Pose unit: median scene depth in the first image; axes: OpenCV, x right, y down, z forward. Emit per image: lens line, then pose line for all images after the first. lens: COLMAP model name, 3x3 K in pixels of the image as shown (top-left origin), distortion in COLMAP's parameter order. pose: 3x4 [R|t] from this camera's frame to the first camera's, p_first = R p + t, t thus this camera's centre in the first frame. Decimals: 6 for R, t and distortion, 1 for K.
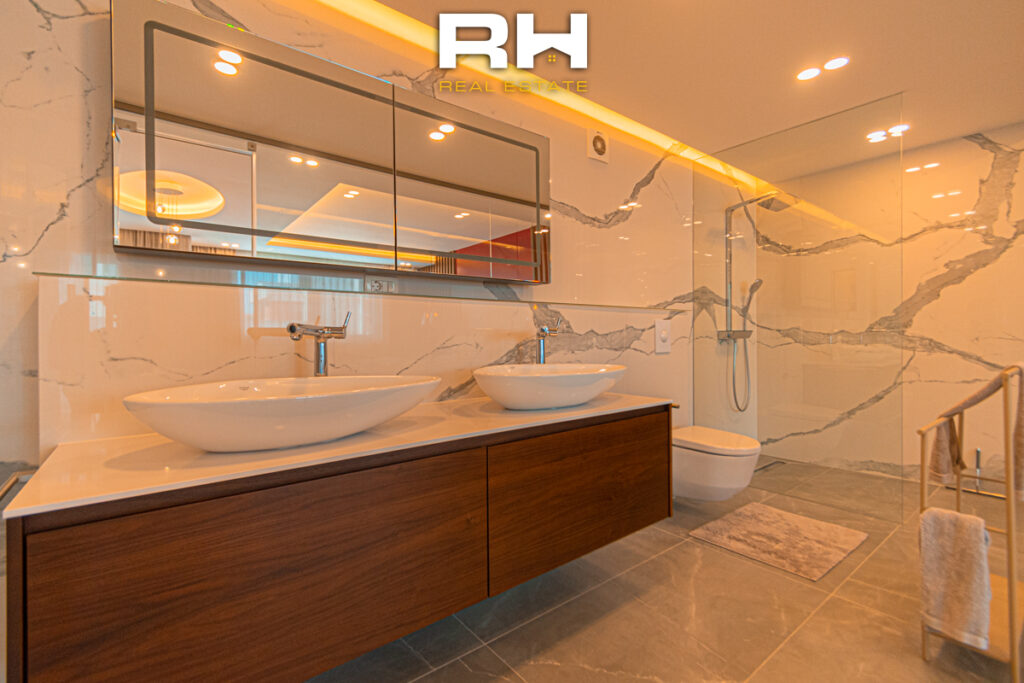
lens RADIAL K [[461.5, 0, 515.0], [0, 461.5, 340.9], [0, 0, 1]] dist [0.002521, -0.001539]
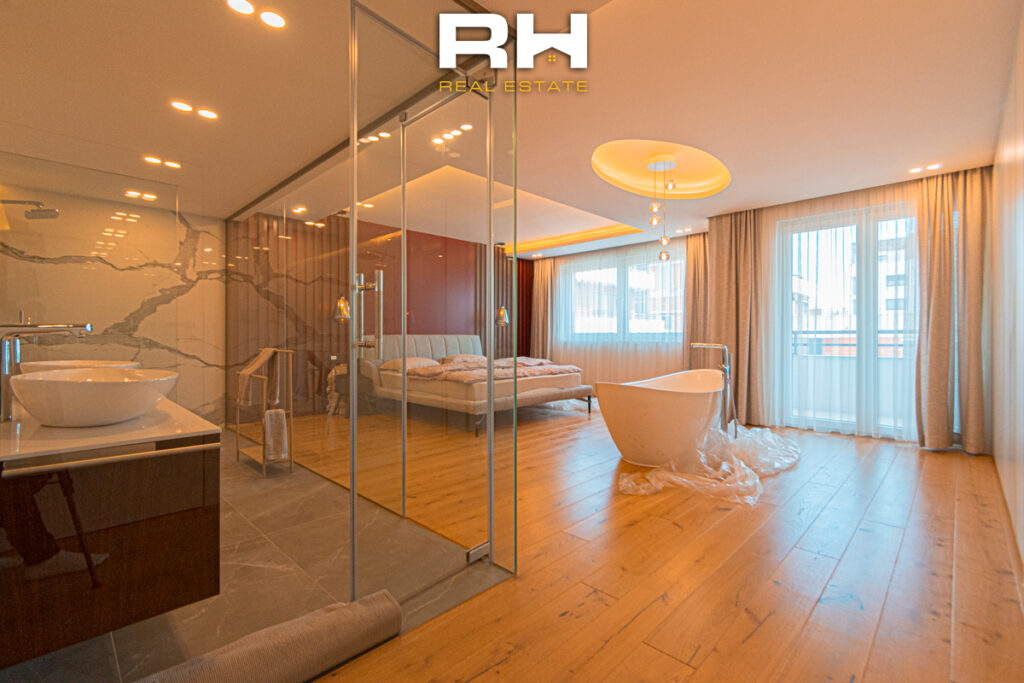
lens RADIAL K [[461.5, 0, 519.7], [0, 461.5, 332.6], [0, 0, 1]] dist [0.002521, -0.001539]
pose [[-0.130645, 0.014580, 0.991322, -0.691459], [0.010229, 0.999858, -0.013358, 0.005628], [-0.991376, 0.008395, -0.130776, 0.025711]]
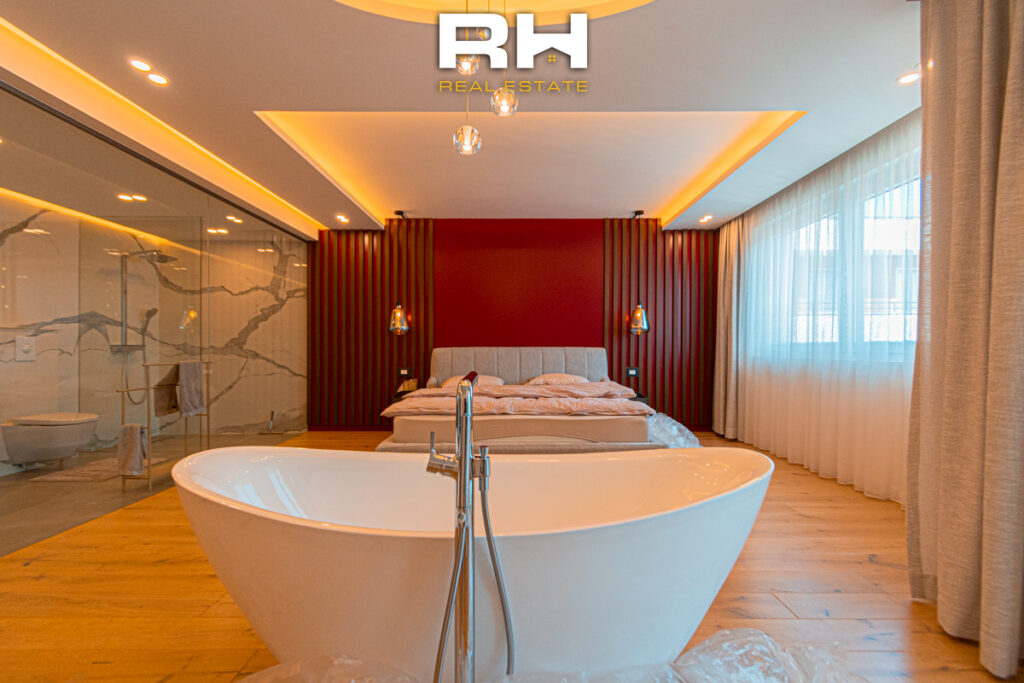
lens RADIAL K [[461.5, 0, 510.3], [0, 461.5, 350.5], [0, 0, 1]] dist [0.002521, -0.001539]
pose [[0.625299, 0.004374, 0.780373, 0.131577], [0.001449, 0.999976, -0.006767, 0.005998], [-0.780384, 0.005362, 0.625278, -0.839329]]
